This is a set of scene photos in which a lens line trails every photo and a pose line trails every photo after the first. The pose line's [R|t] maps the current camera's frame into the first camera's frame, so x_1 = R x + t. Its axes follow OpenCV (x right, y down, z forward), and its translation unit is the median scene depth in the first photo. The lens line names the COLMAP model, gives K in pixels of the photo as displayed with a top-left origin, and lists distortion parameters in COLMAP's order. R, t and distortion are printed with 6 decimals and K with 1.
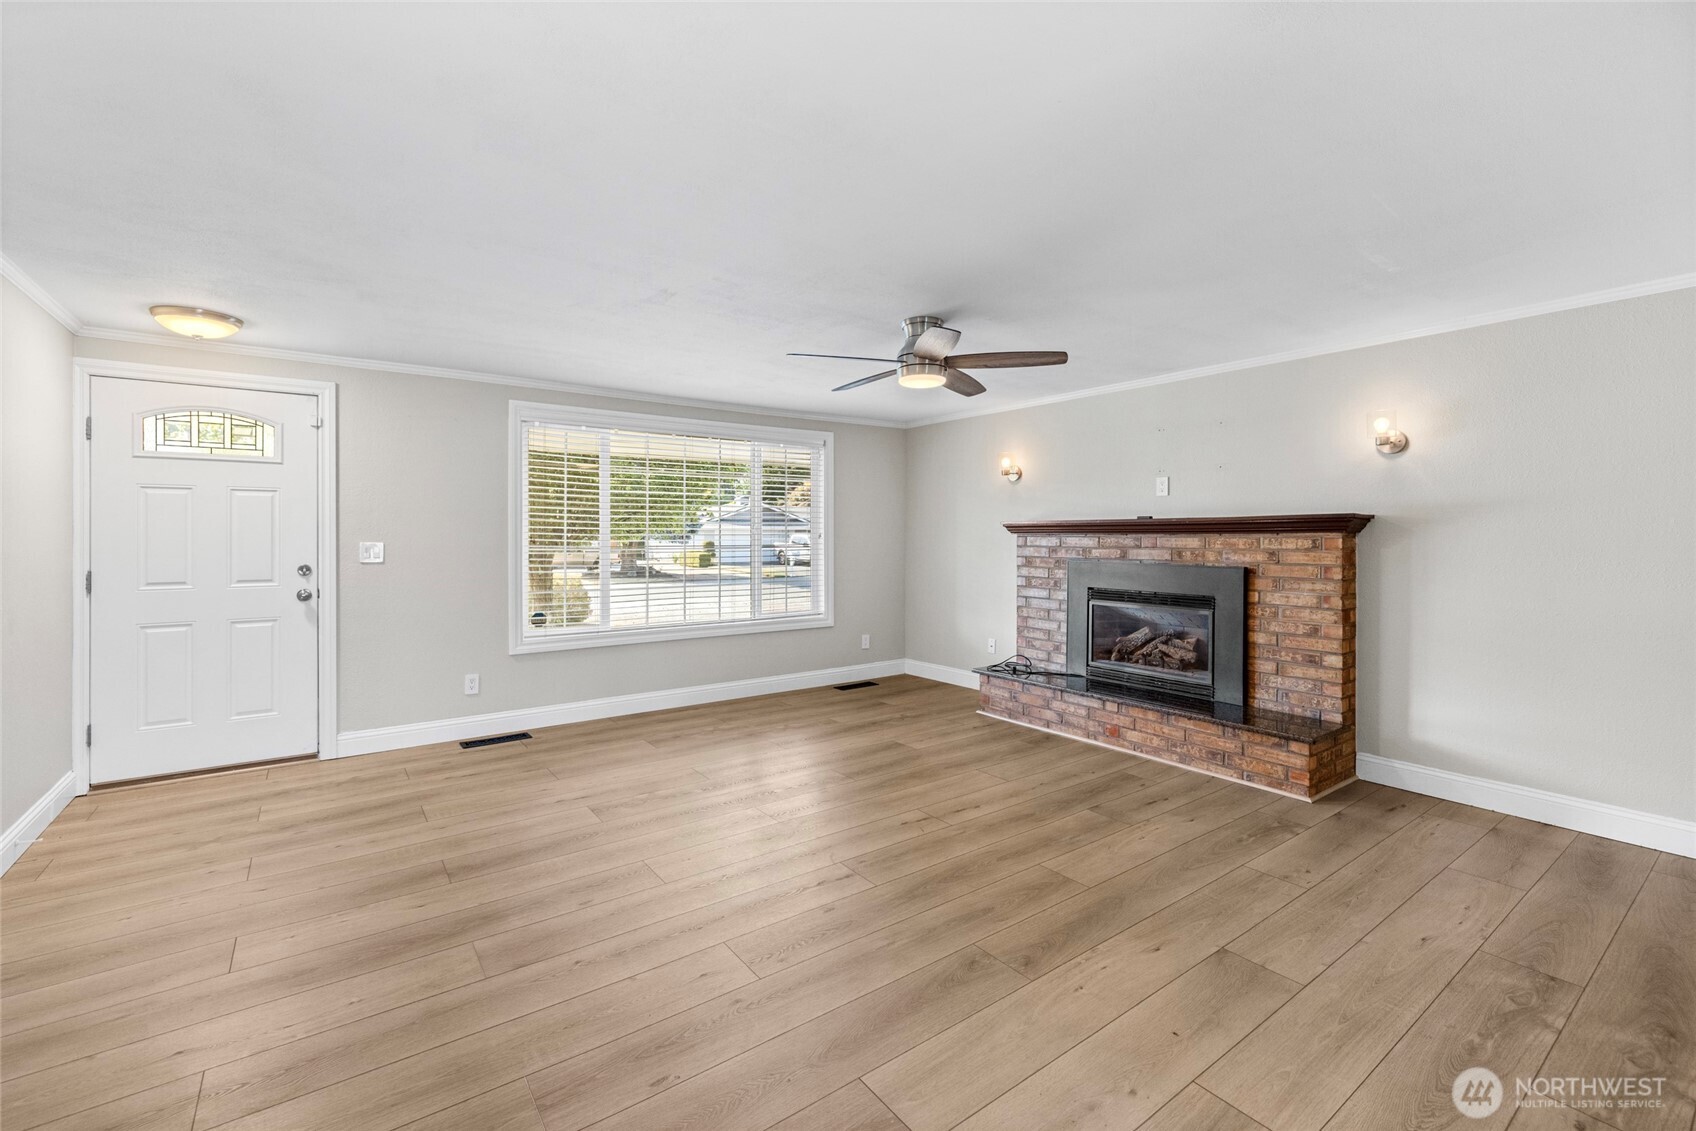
lens RADIAL K [[715.8, 0, 828.1], [0, 715.8, 533.4], [0, 0, 1]] dist [0.000882, 0.000277]
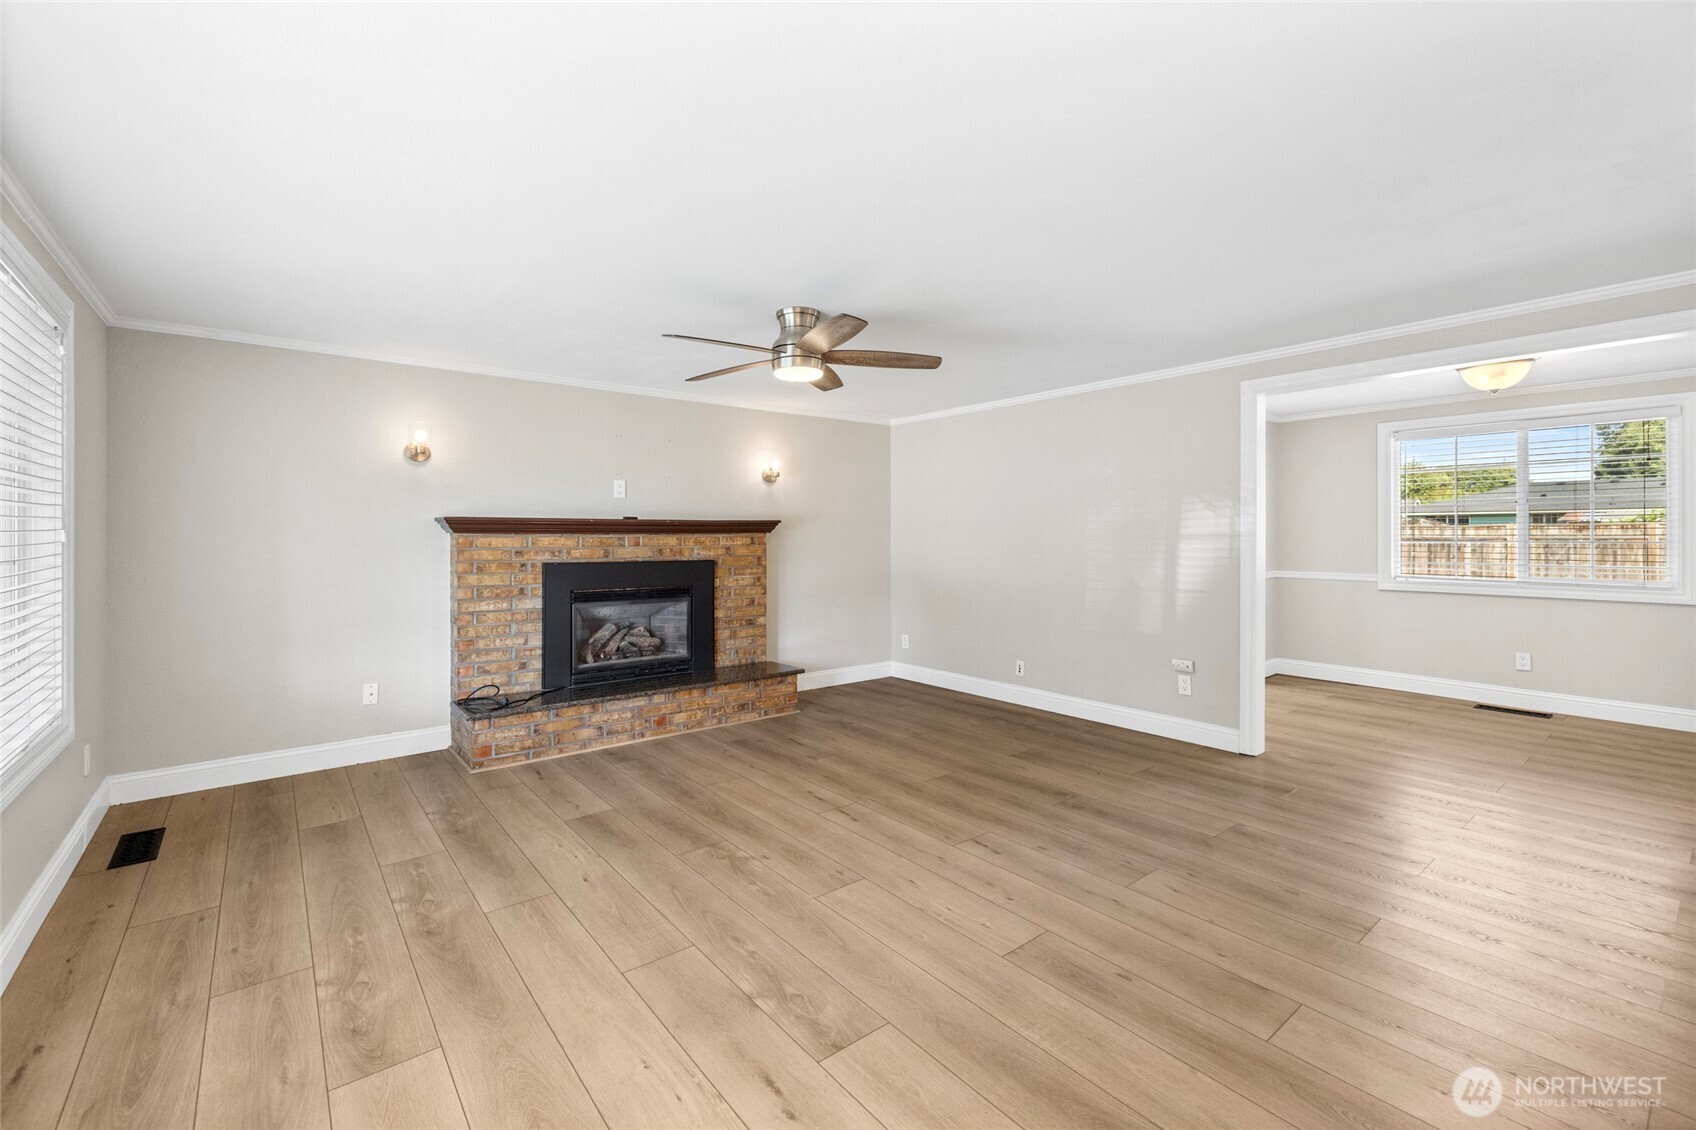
lens RADIAL K [[715.8, 0, 841.5], [0, 715.8, 528.5], [0, 0, 1]] dist [0.000882, 0.000277]
pose [[-0.050763, 0.010638, 0.998654, -0.741708], [-0.001889, 0.999940, -0.010748, 0.005062], [-0.998709, -0.002432, -0.050740, 0.880692]]
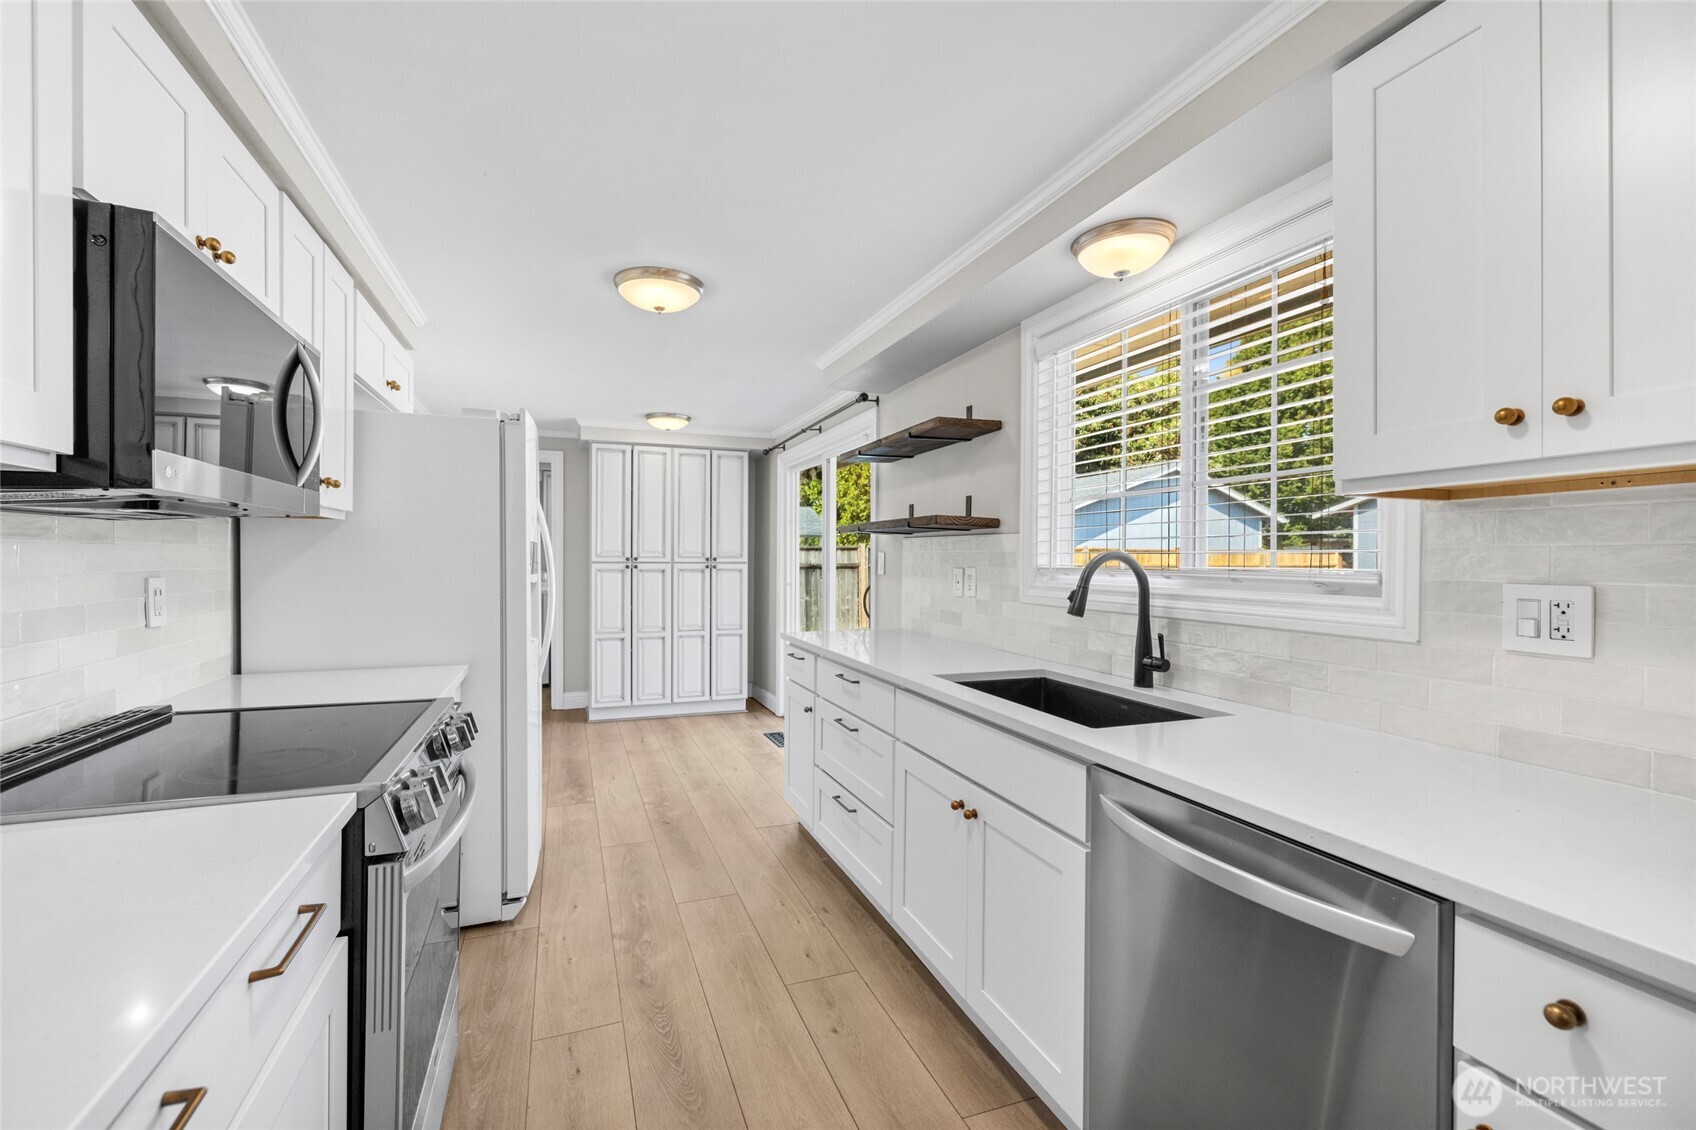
lens RADIAL K [[719.7, 0, 839.7], [0, 719.7, 559.4], [0, 0, 1]] dist [0.009476, 0.000134]
pose [[0.263375, -0.013208, 0.964603, -0.616999], [0.013737, 0.999856, 0.009940, 0.006052], [-0.964596, 0.010632, 0.263519, 0.894992]]
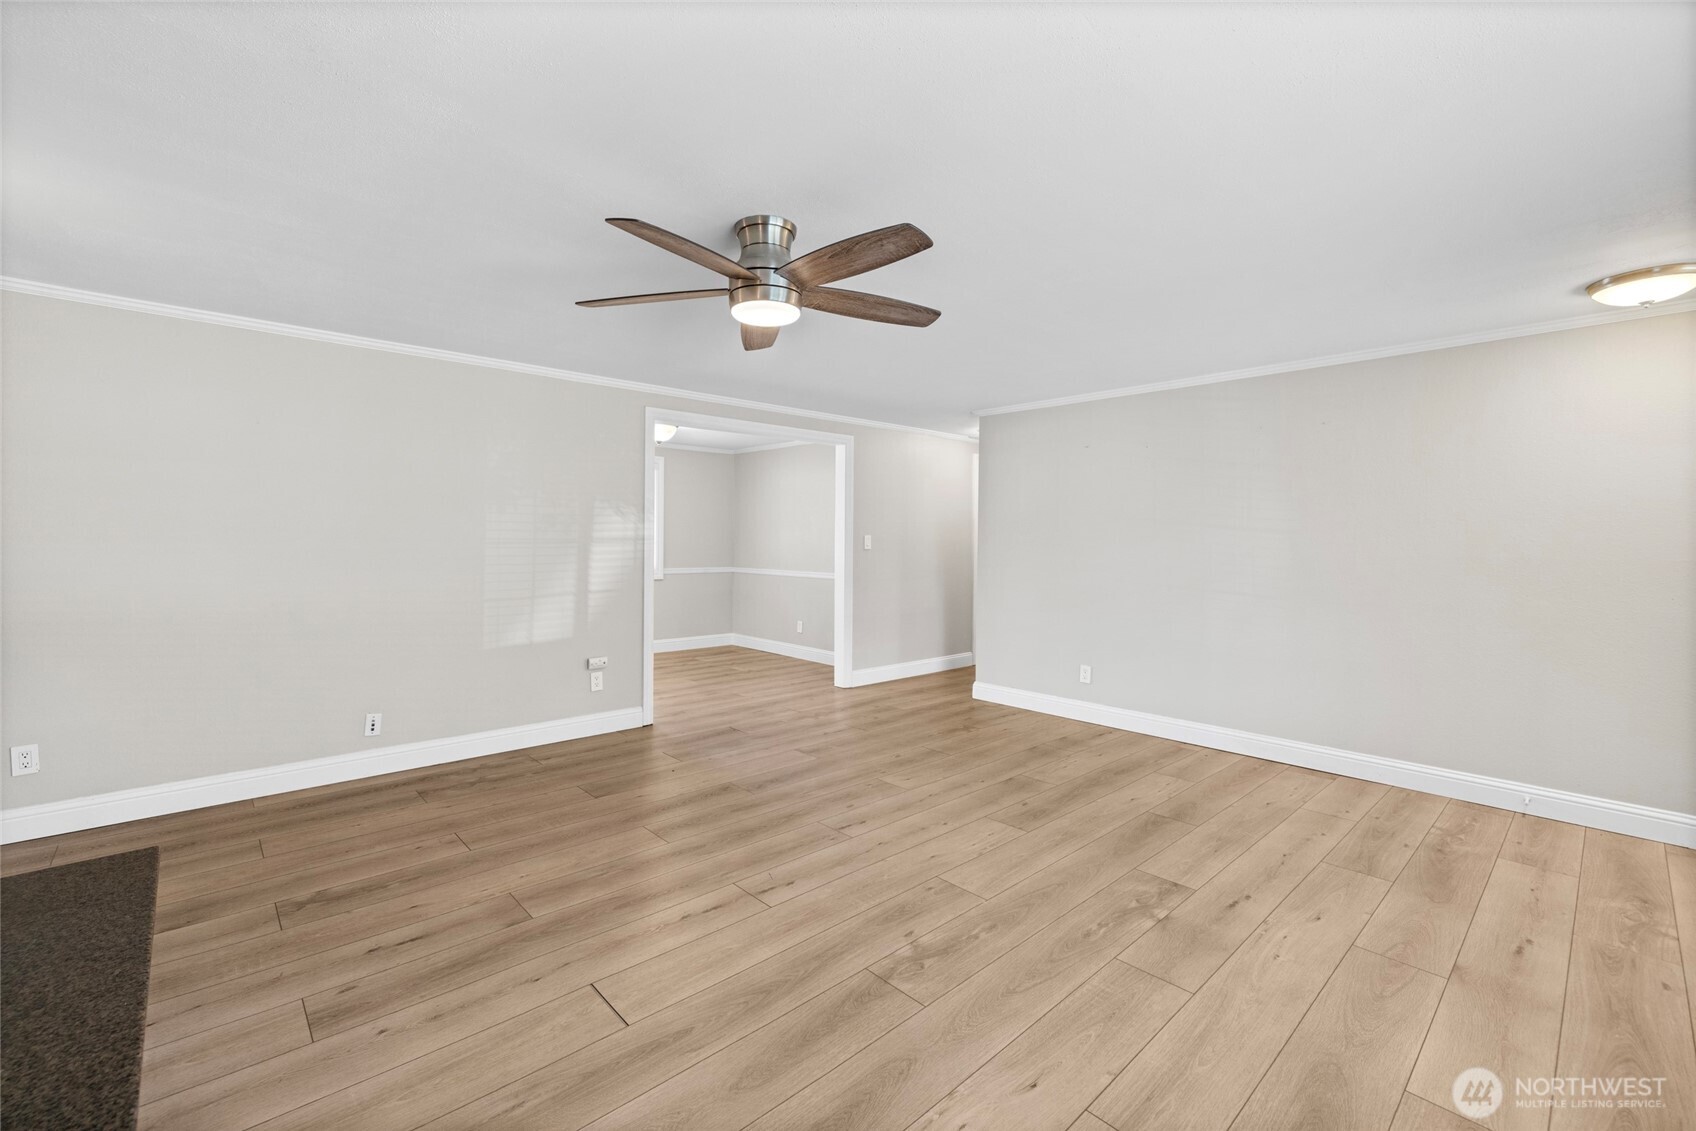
lens RADIAL K [[715.8, 0, 818.6], [0, 715.8, 548.0], [0, 0, 1]] dist [0.000882, 0.000277]
pose [[-0.994409, -0.007167, -0.105354, 0.134702], [-0.007874, 0.999949, 0.006293, 0.008024], [0.105304, 0.007087, -0.994415, 1.503288]]
